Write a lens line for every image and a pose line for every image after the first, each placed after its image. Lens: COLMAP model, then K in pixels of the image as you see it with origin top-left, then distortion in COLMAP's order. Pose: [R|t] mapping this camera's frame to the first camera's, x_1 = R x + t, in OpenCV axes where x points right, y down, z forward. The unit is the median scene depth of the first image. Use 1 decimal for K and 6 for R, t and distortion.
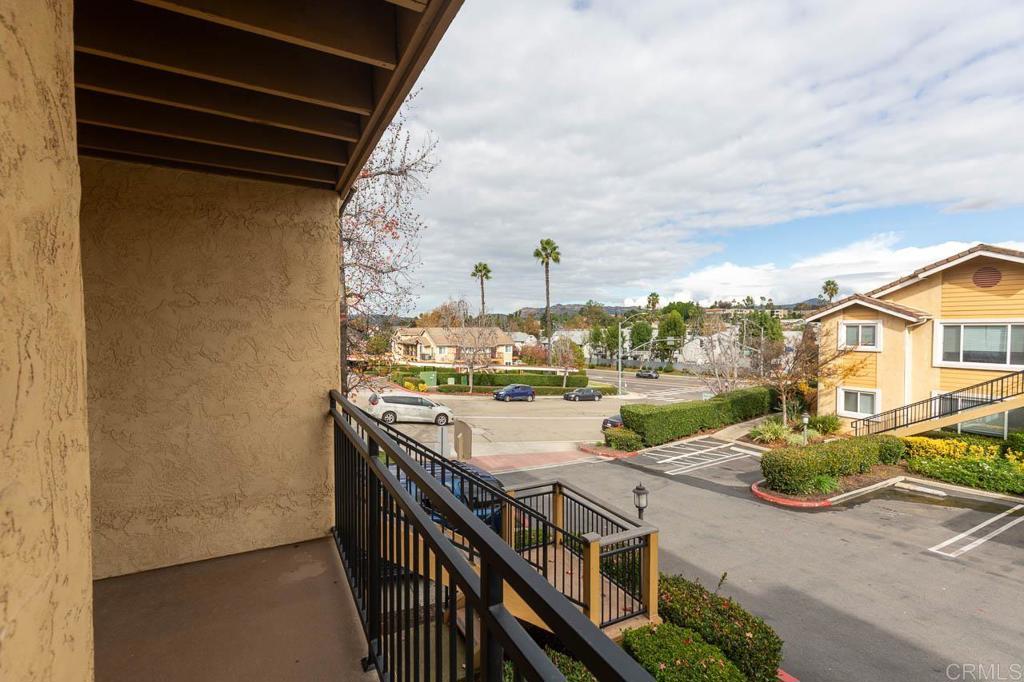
lens RADIAL K [[455.8, 0, 506.9], [0, 455.8, 343.8], [0, 0, 1]] dist [0.006396, -0.000172]
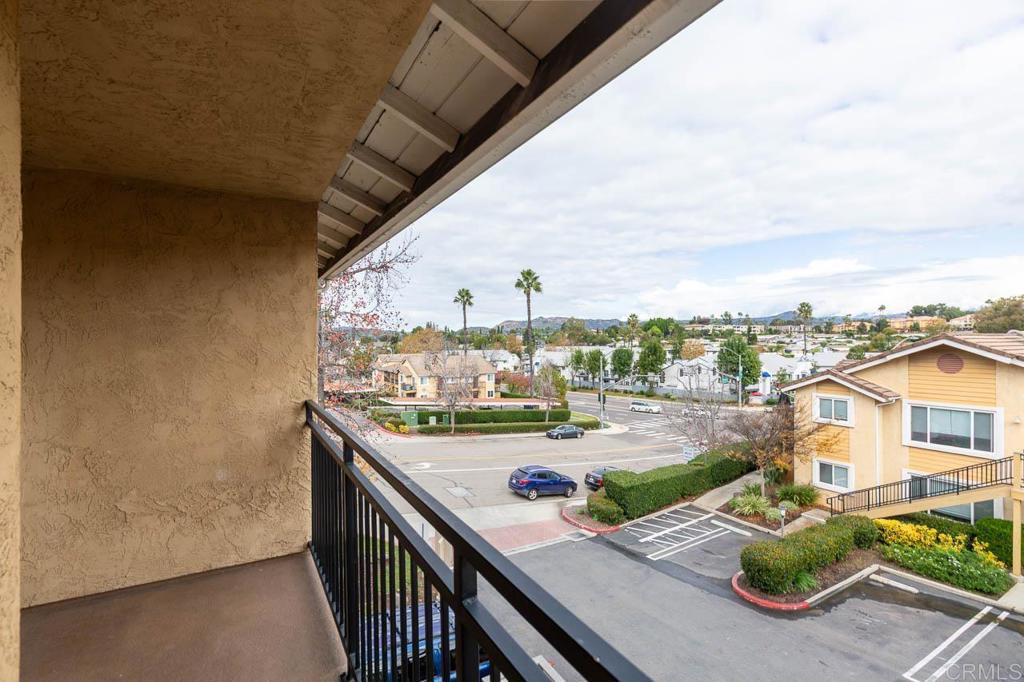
lens RADIAL K [[457.3, 0, 506.8], [0, 457.3, 343.8], [0, 0, 1]] dist [0.007959, -0.000116]
pose [[0.999243, -0.002886, 0.038790, 0.000855], [0.003884, 0.999663, -0.025674, -0.127854], [-0.038703, 0.025806, 0.998917, -0.004885]]
